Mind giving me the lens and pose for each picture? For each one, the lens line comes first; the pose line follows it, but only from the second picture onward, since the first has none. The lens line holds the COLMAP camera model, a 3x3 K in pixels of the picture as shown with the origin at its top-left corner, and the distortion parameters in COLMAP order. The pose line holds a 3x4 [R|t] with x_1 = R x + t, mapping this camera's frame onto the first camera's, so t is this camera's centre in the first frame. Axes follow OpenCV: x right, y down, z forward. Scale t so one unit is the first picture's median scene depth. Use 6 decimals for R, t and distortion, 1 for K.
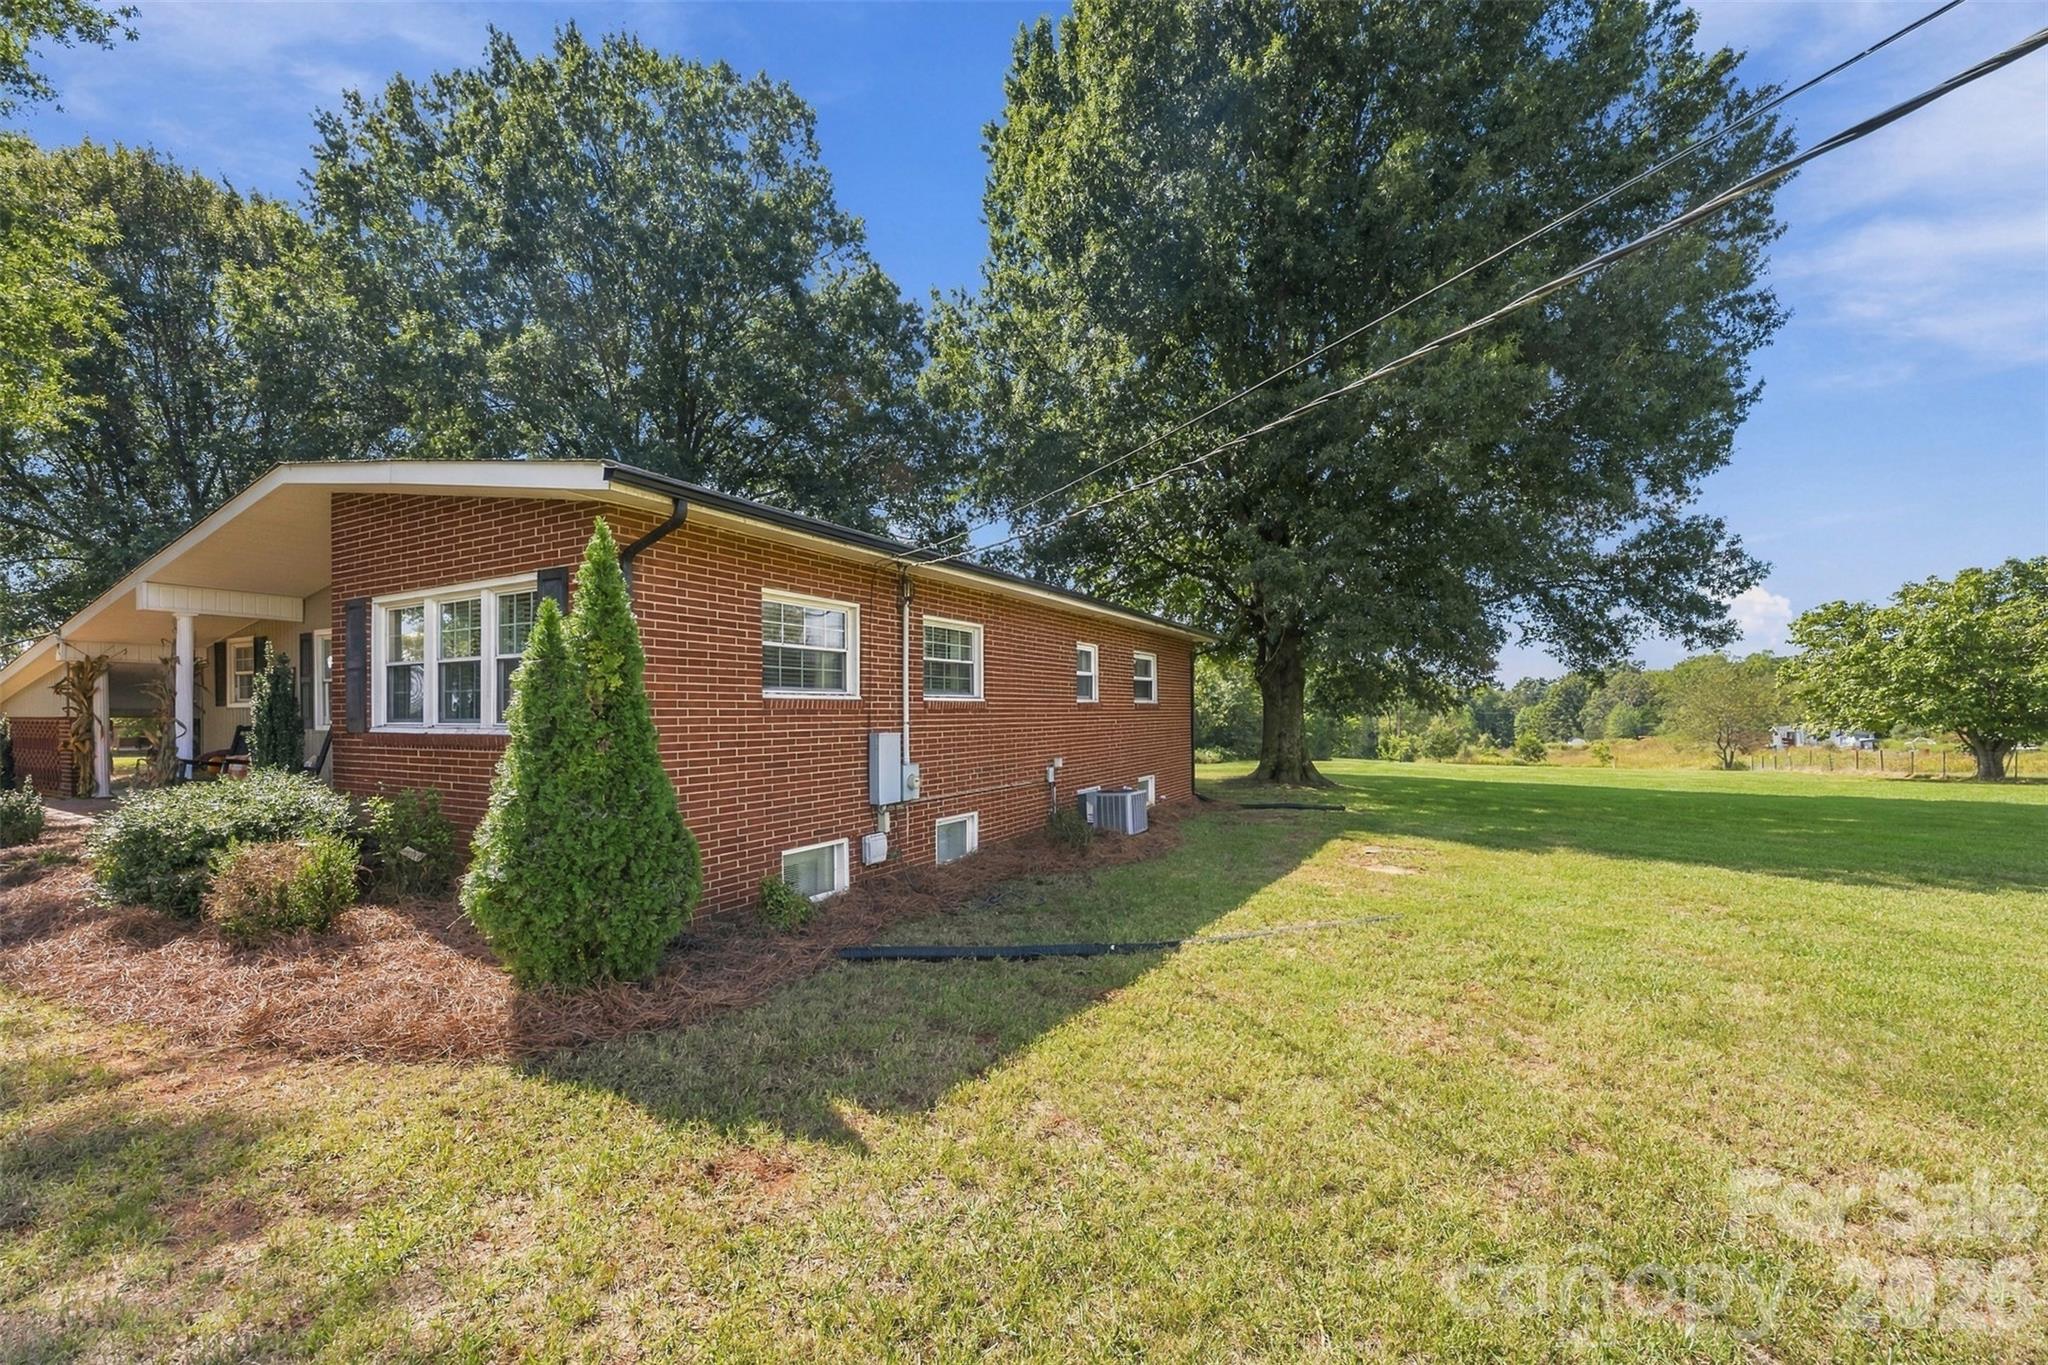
lens RADIAL K [[823.6, 0, 1035.5], [0, 823.6, 687.8], [0, 0, 1]] dist [-0.006788, -0.000259]
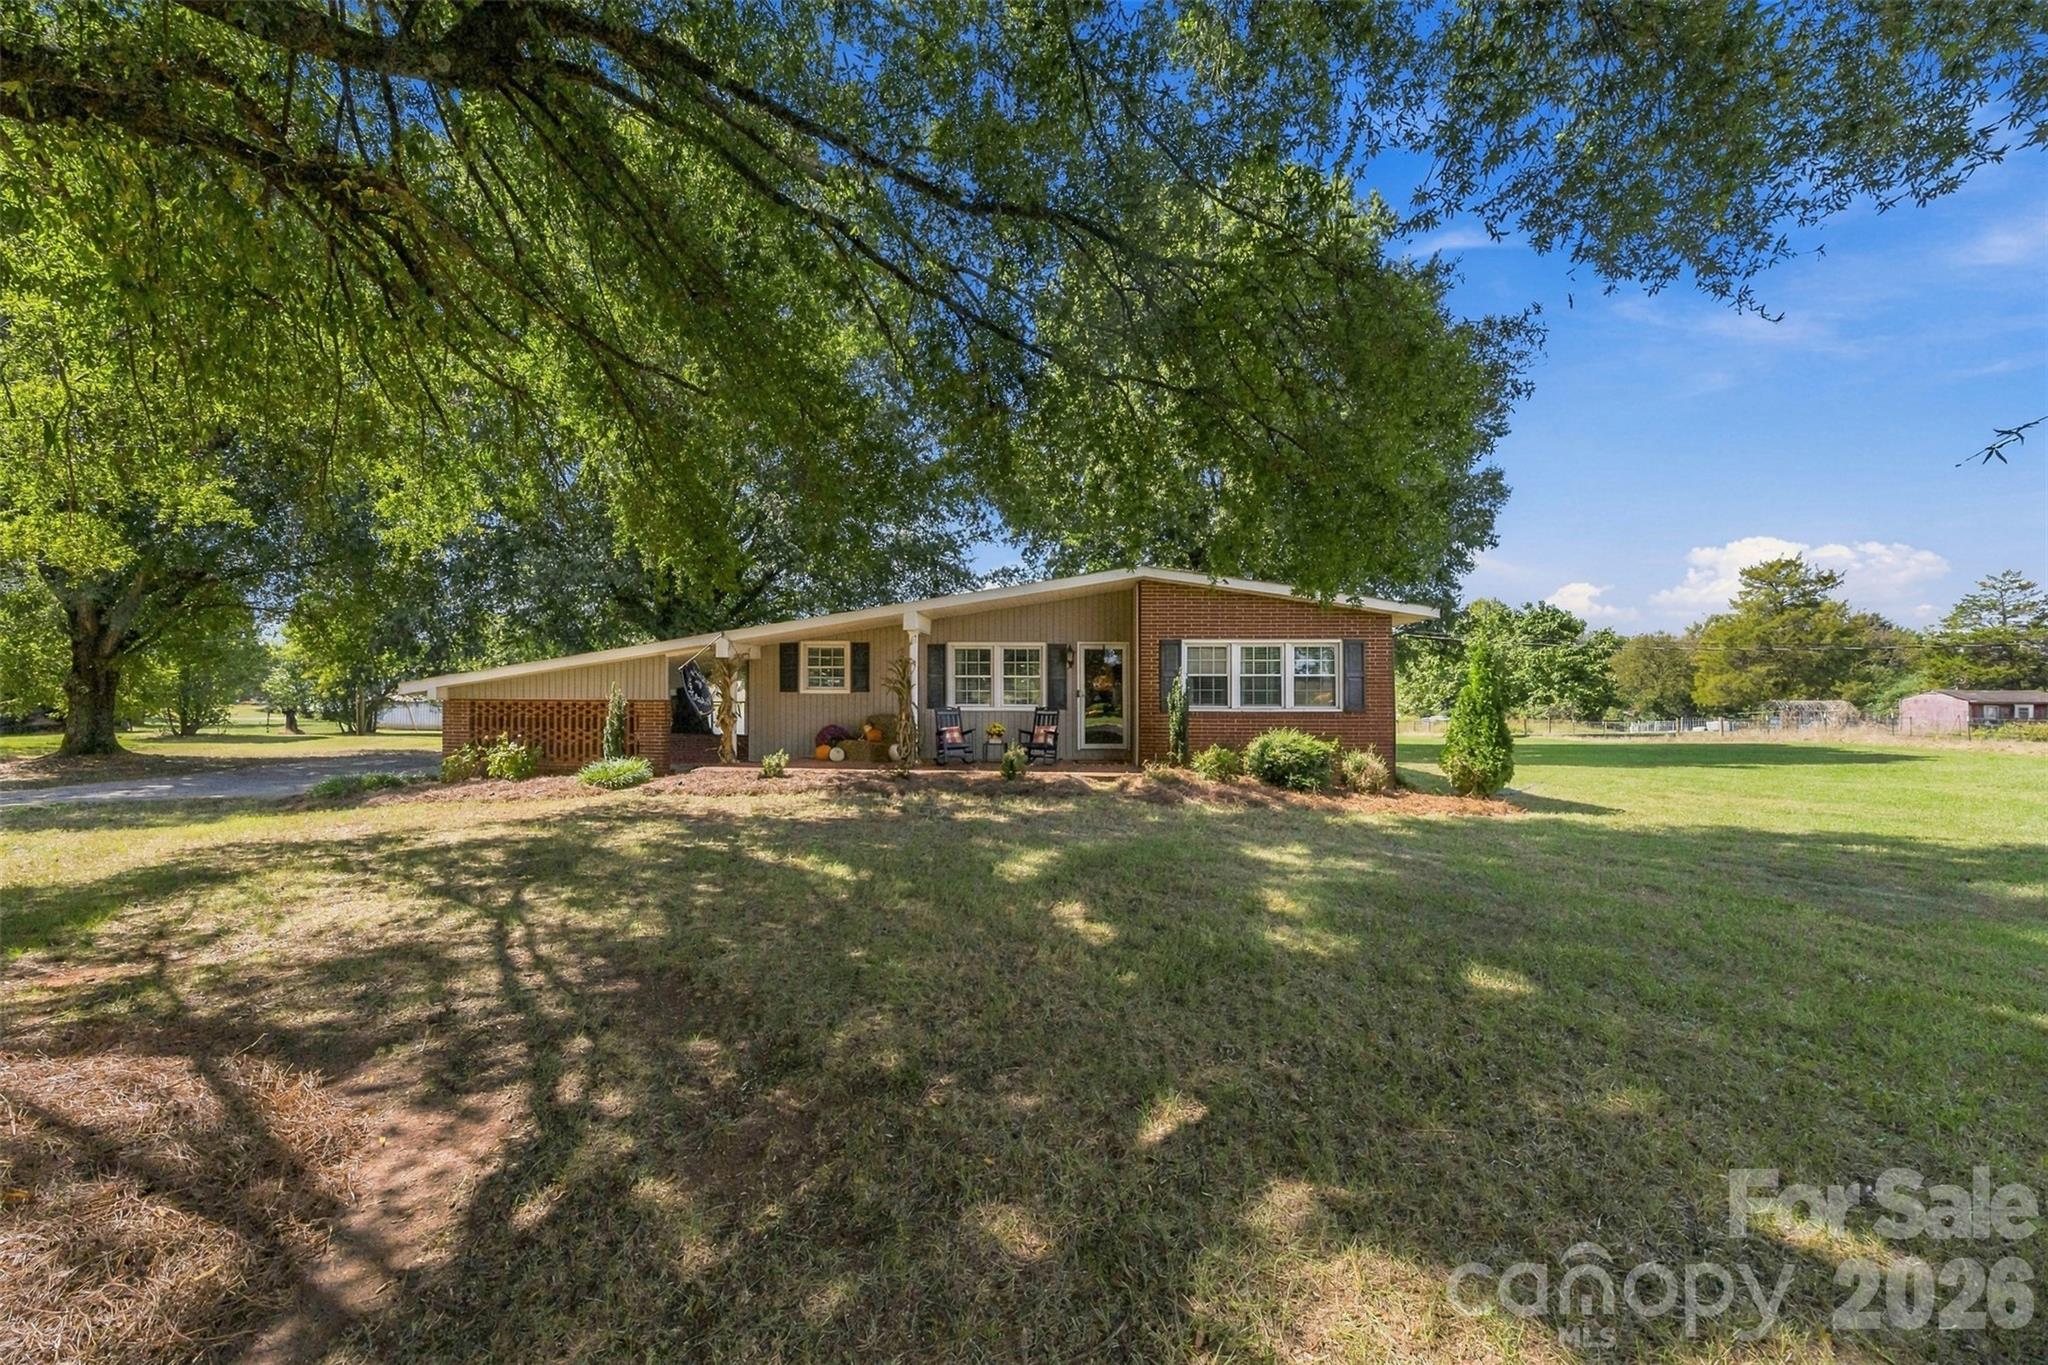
lens RADIAL K [[824.1, 0, 1022.1], [0, 824.1, 644.3], [0, 0, 1]] dist [0.016753, 0.000009]
pose [[0.895072, 0.031707, 0.444793, -1.060562], [-0.019965, 0.999318, -0.031062, -0.017114], [-0.445475, 0.018922, 0.895095, -0.289491]]
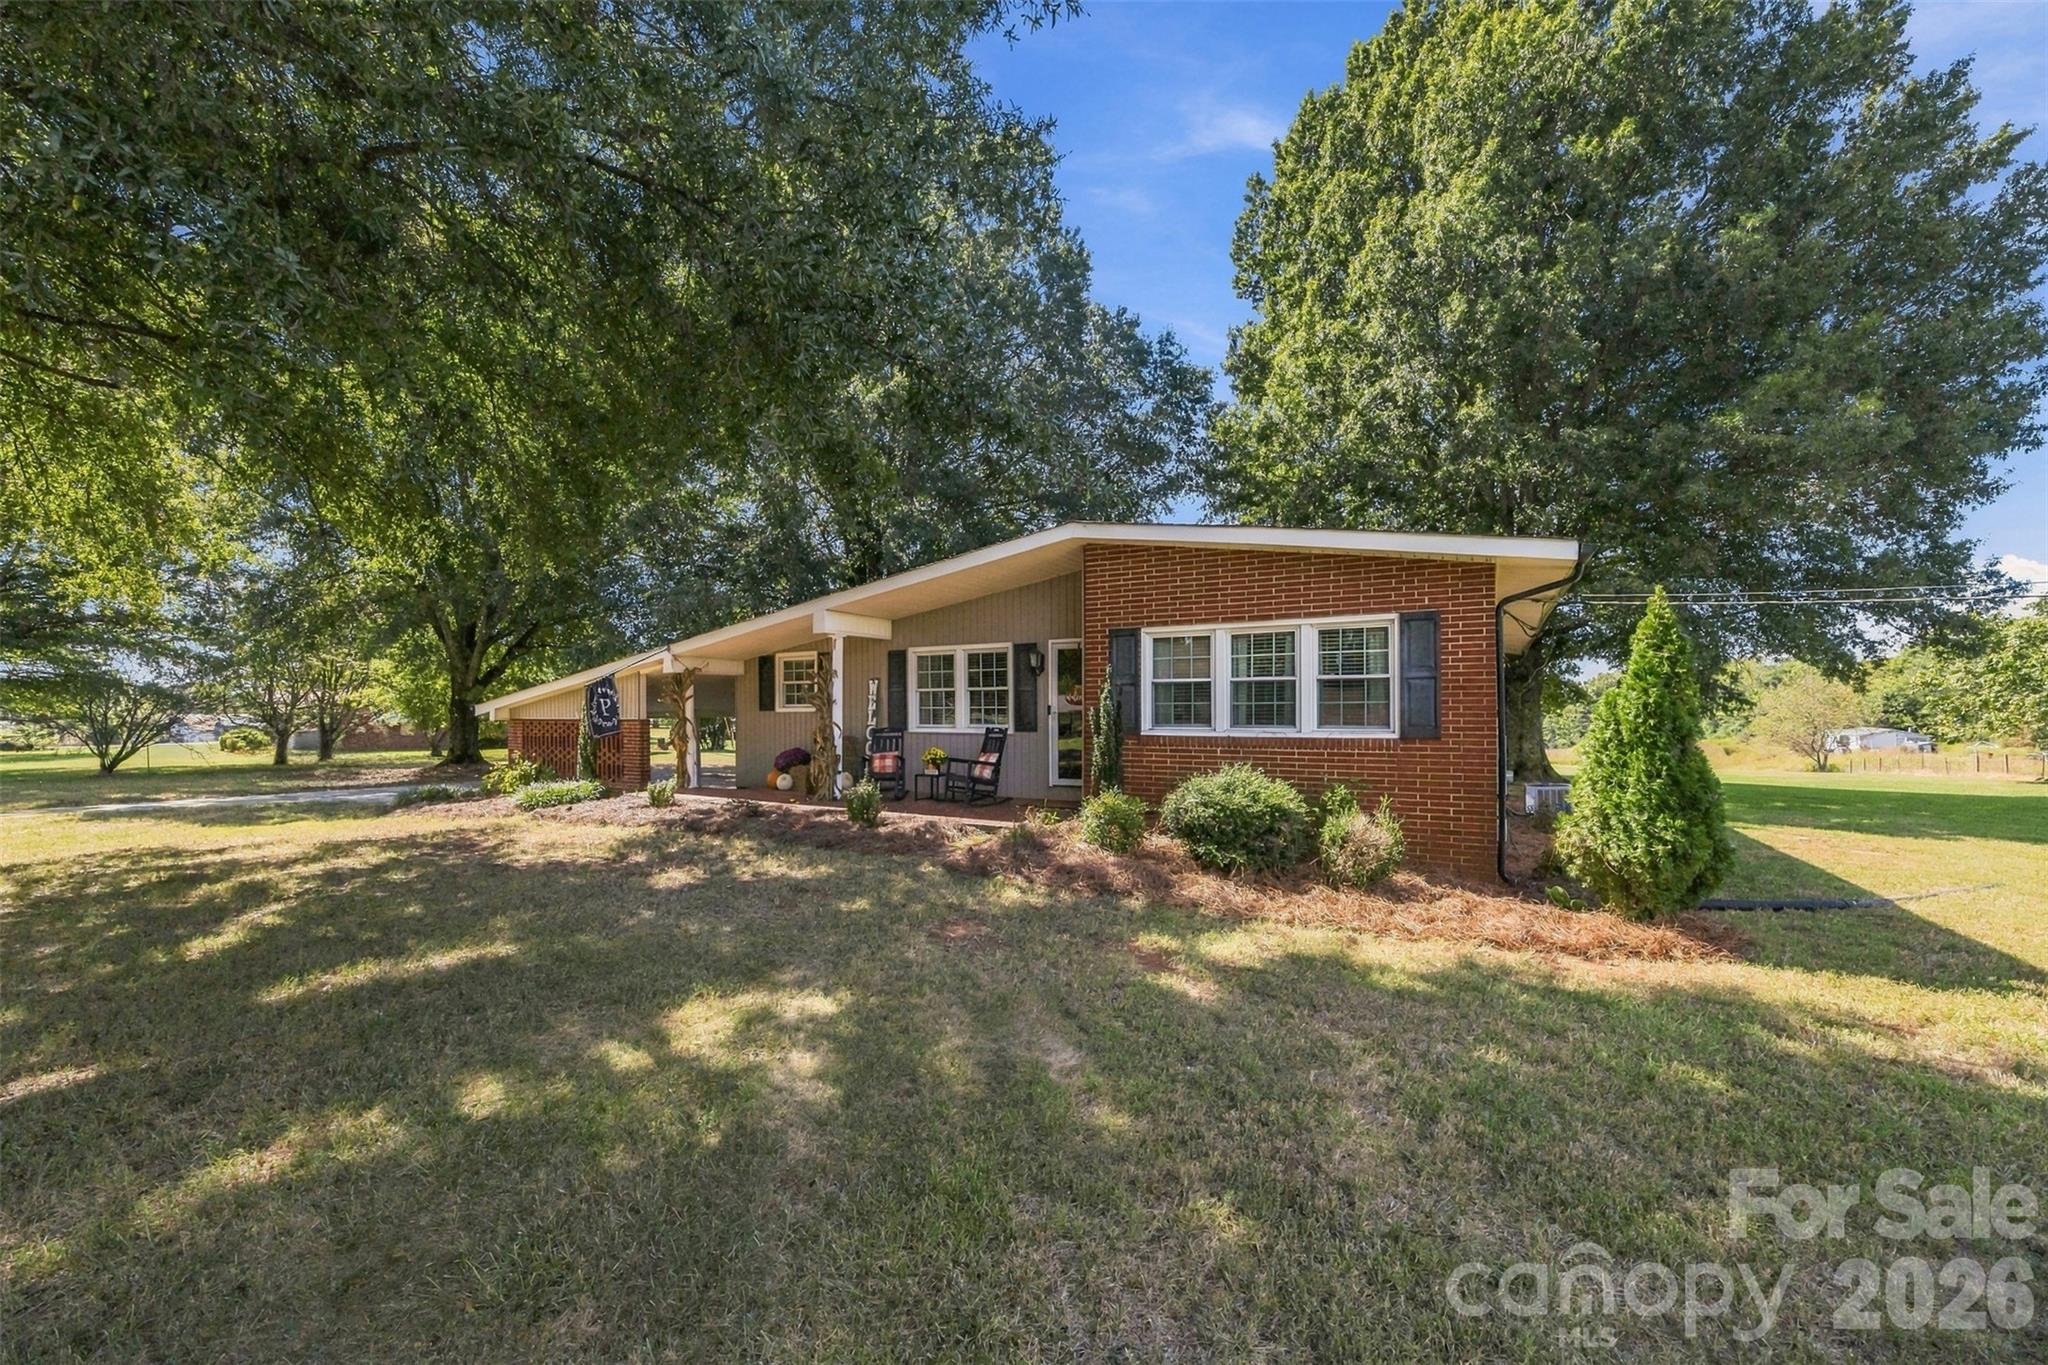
lens RADIAL K [[827.8, 0, 990.6], [0, 827.8, 690.0], [0, 0, 1]] dist [-0.000082, -0.000087]
pose [[0.999897, 0.002198, -0.014160, -0.558799], [-0.002160, 0.999994, 0.002677, -0.009157], [0.014166, -0.002646, 0.999896, -0.153873]]
